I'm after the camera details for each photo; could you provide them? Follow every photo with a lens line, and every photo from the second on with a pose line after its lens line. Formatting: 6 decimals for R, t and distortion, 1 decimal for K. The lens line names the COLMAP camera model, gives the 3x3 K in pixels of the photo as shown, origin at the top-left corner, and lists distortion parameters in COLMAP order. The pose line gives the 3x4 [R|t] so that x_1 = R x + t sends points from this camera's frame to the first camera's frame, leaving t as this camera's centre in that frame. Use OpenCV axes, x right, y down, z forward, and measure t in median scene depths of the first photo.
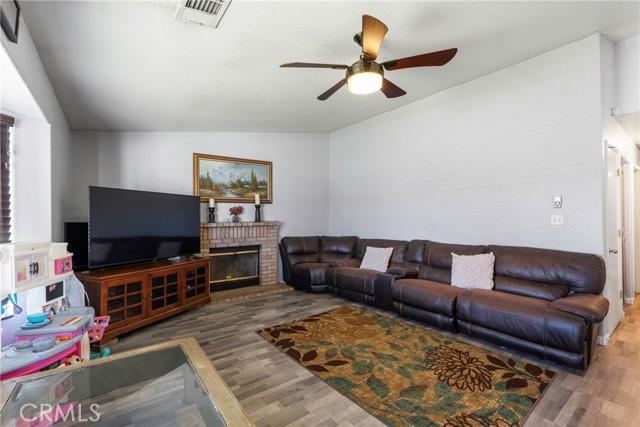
lens RADIAL K [[286.4, 0, 321.1], [0, 286.4, 216.2], [0, 0, 1]] dist [-0.005828, 0.000804]
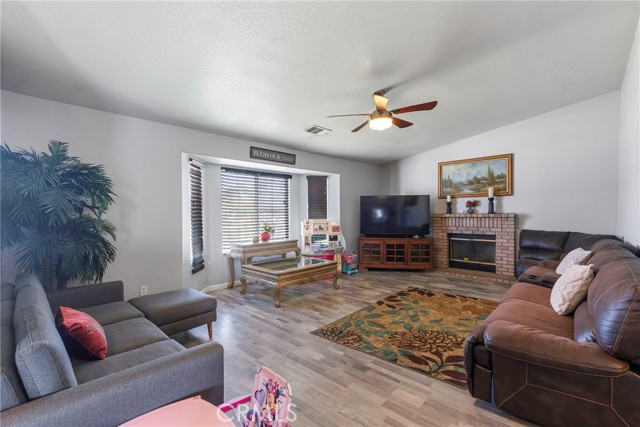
lens RADIAL K [[286.4, 0, 322.3], [0, 286.4, 212.8], [0, 0, 1]] dist [-0.005828, 0.000804]
pose [[0.163801, 0.007794, -0.986463, 1.220215], [0.012469, 0.999873, 0.009970, -0.002634], [0.986415, -0.013933, 0.163683, 0.326490]]
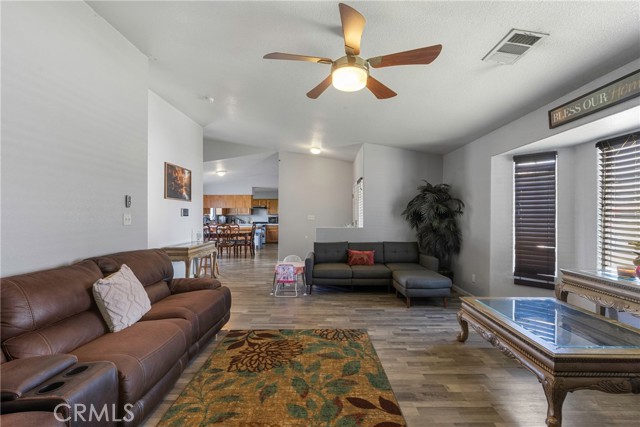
lens RADIAL K [[286.4, 0, 325.5], [0, 286.4, 216.2], [0, 0, 1]] dist [-0.005828, 0.000804]
pose [[-0.795942, 0.005784, 0.605345, -0.280452], [0.001859, 0.999973, -0.007110, 0.009235], [-0.605370, -0.004533, -0.795932, 1.374638]]
